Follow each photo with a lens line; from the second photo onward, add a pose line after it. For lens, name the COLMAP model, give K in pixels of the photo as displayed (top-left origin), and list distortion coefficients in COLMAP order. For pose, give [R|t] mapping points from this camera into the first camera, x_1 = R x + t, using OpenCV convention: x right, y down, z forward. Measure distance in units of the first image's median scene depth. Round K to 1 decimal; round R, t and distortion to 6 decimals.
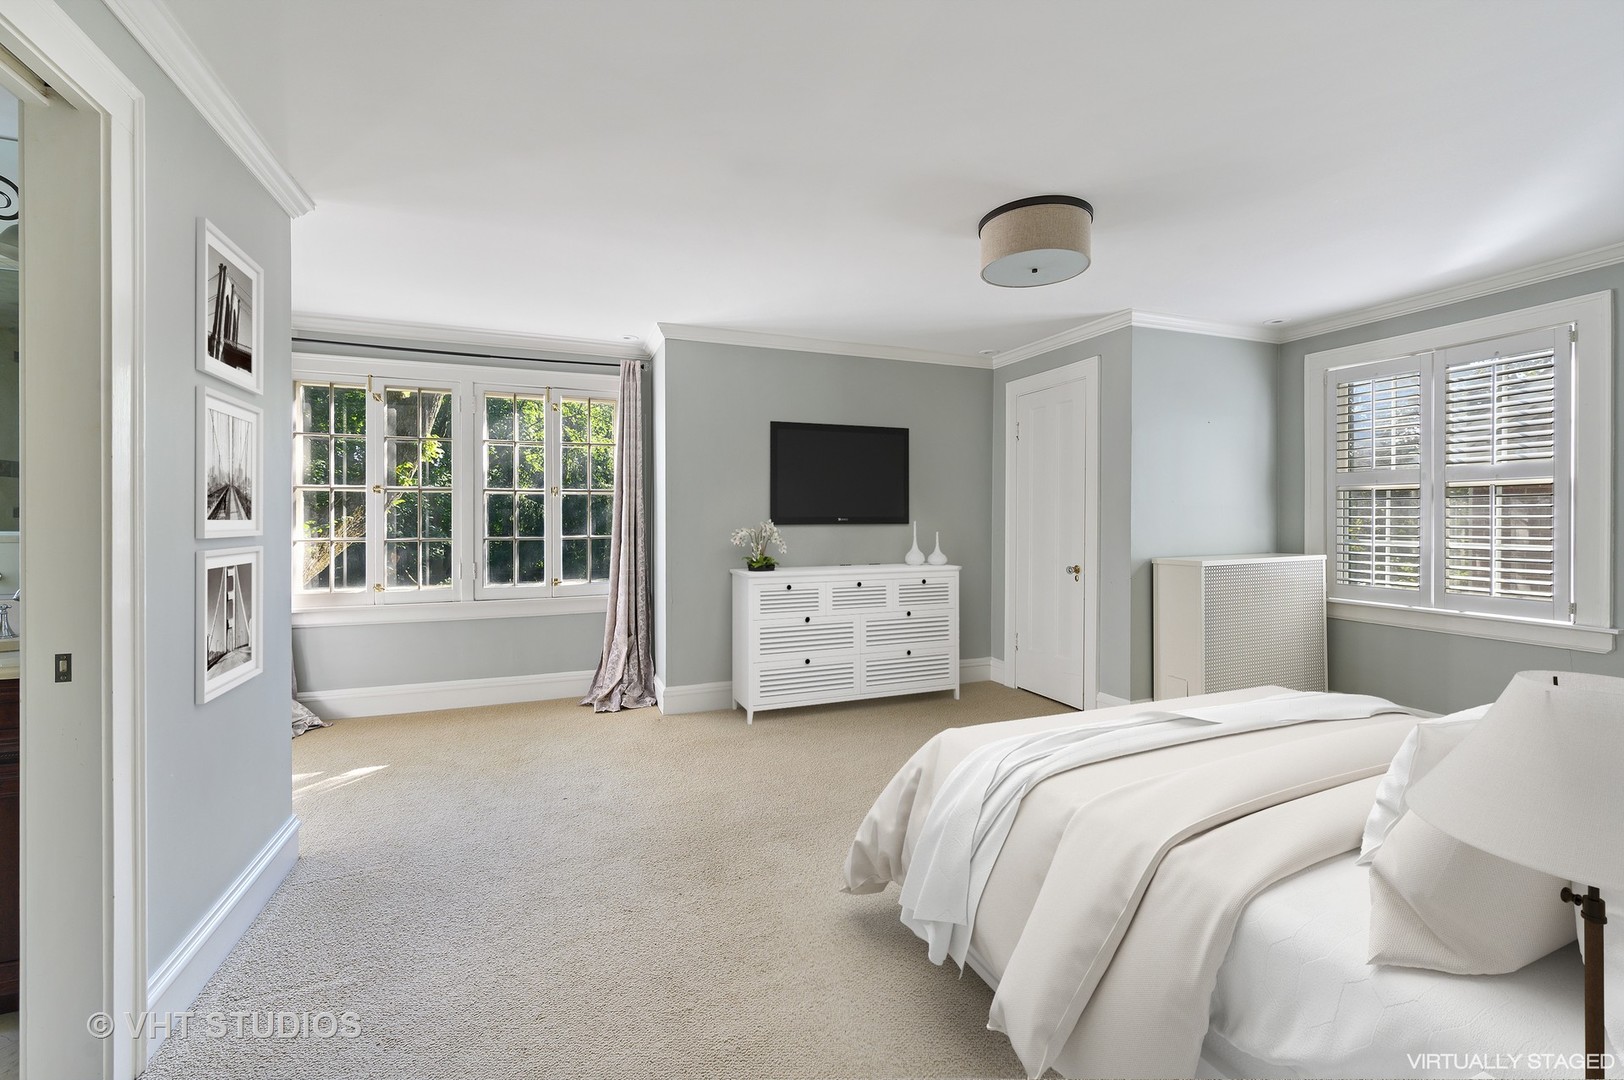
lens RADIAL K [[645.7, 0, 808.3], [0, 645.7, 529.3], [0, 0, 1]] dist [-0.000637, 0.000108]
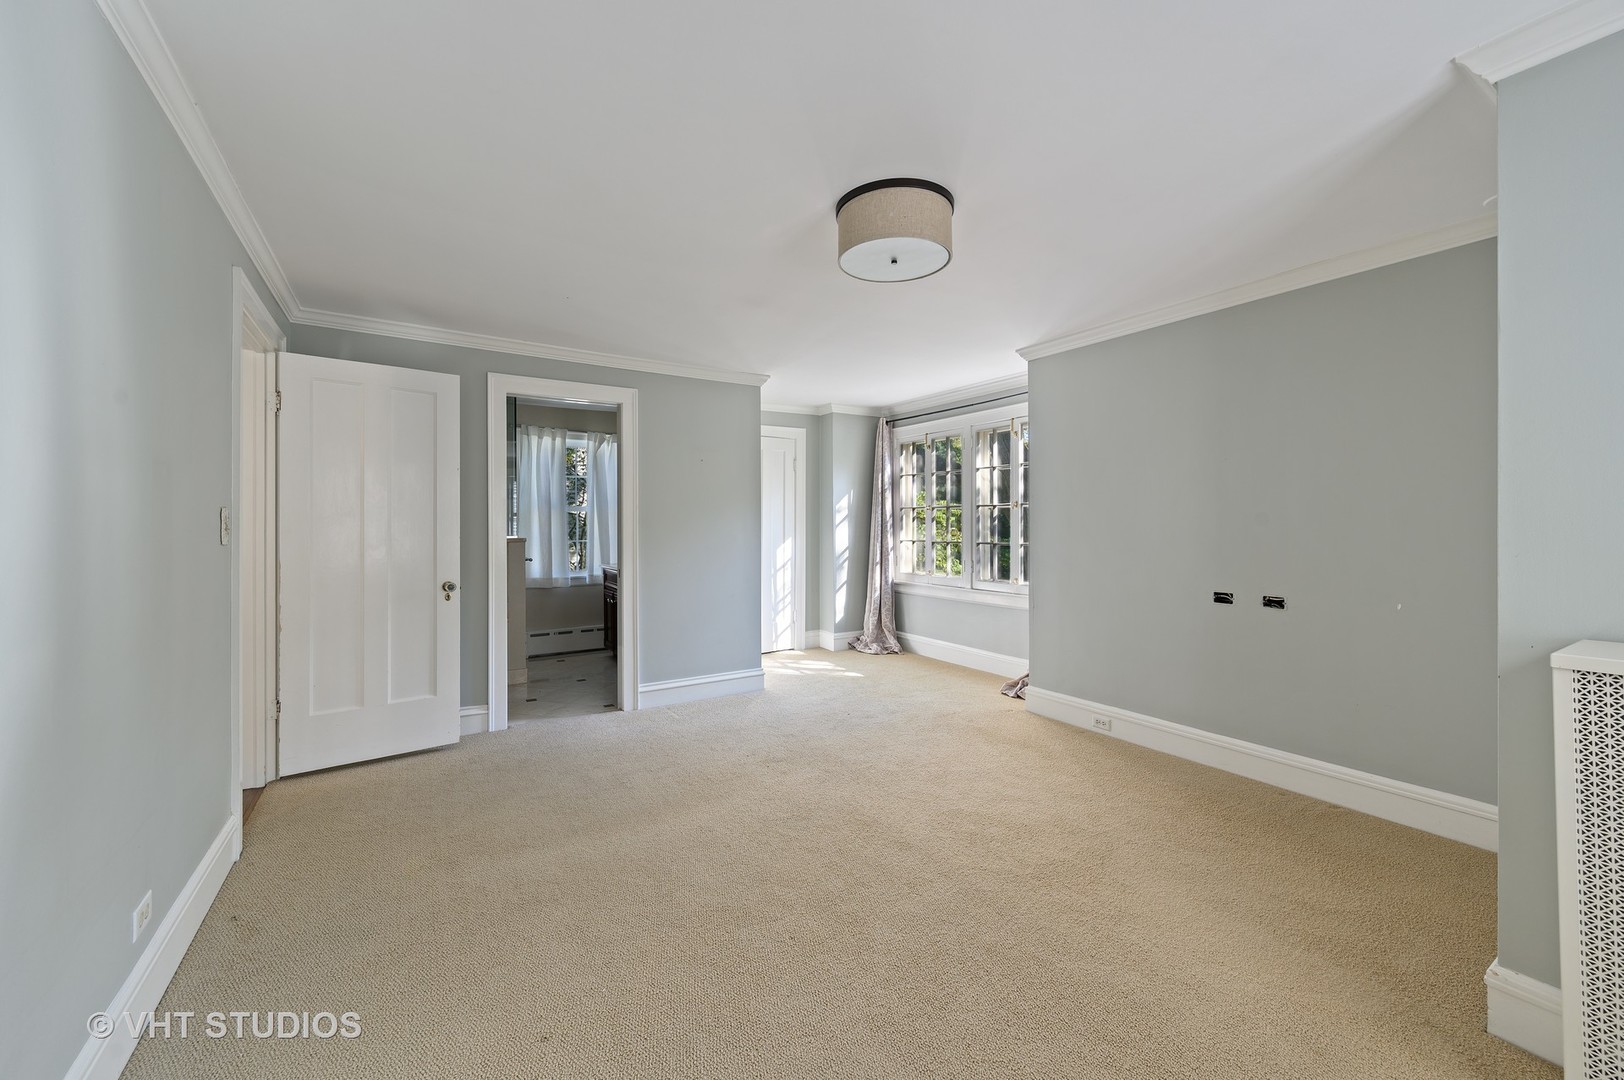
lens RADIAL K [[645.7, 0, 811.8], [0, 645.7, 524.2], [0, 0, 1]] dist [-0.000637, 0.000108]
pose [[0.191815, -0.001915, -0.981429, 0.751979], [-0.017554, 0.999831, -0.005382, -0.010020], [0.981274, 0.018260, 0.191749, 0.431499]]
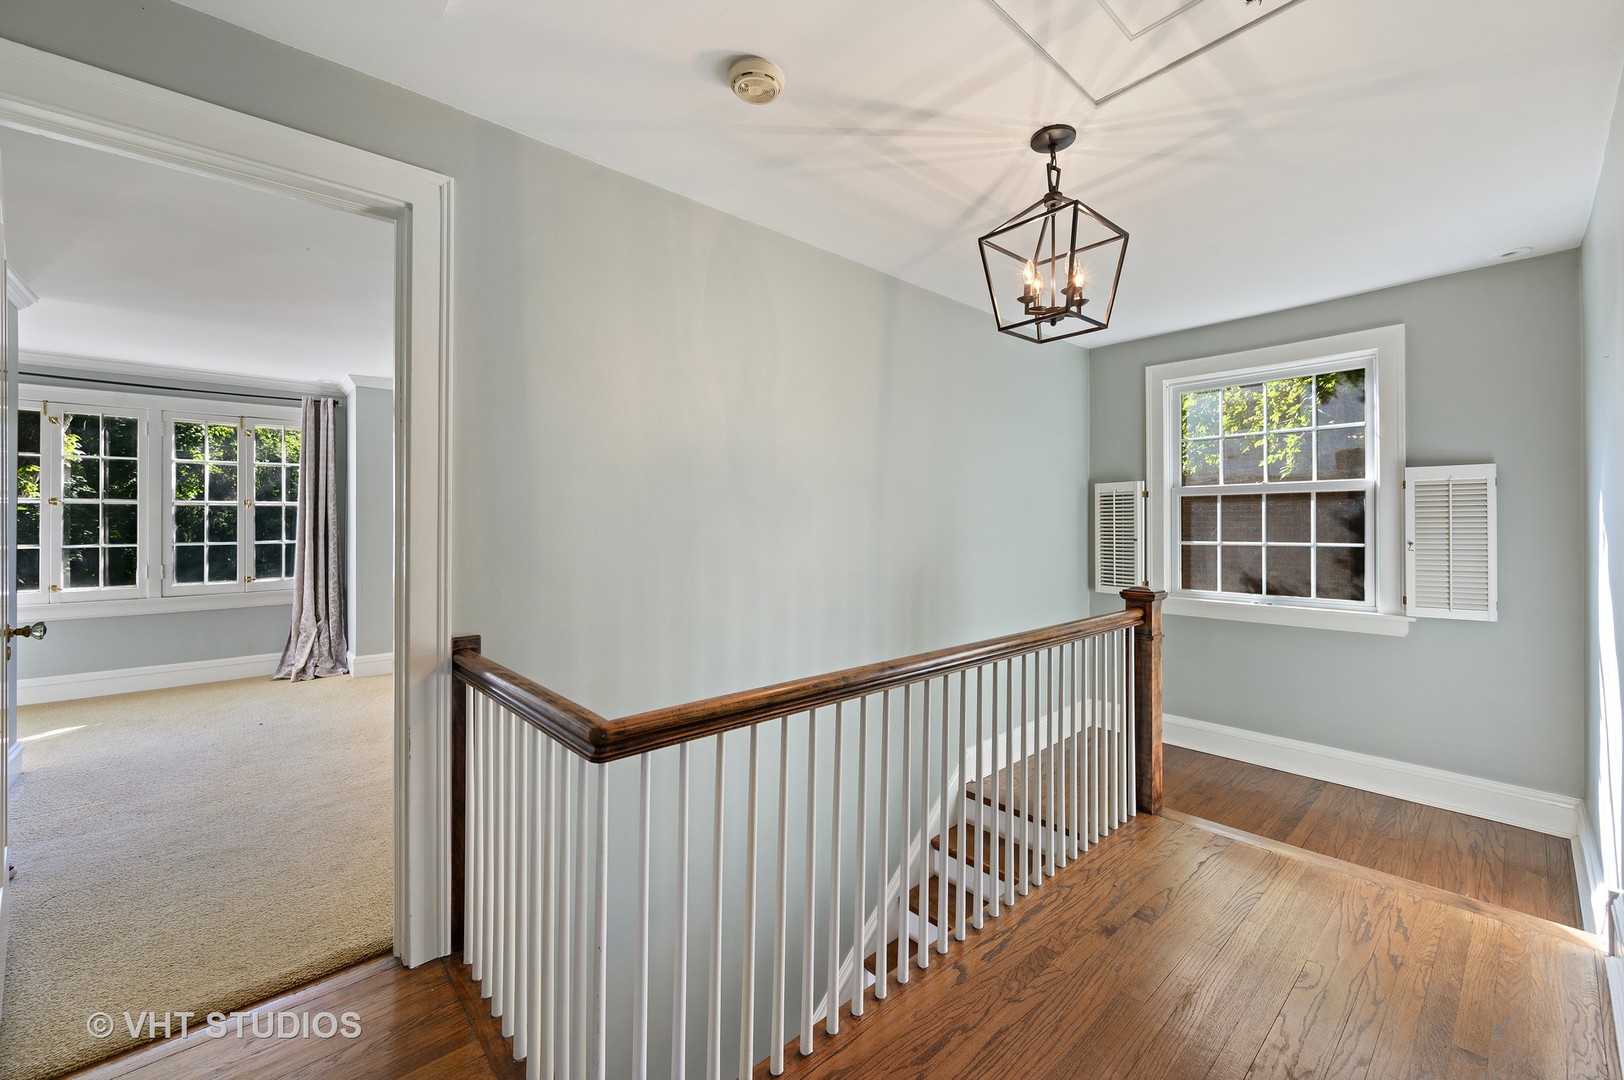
lens RADIAL K [[645.7, 0, 807.2], [0, 645.7, 531.8], [0, 0, 1]] dist [-0.000637, 0.000108]
pose [[0.938855, -0.005933, 0.344261, 0.174985], [0.008823, 0.999938, -0.006830, 0.010711], [-0.344199, 0.009449, 0.938849, -0.497019]]
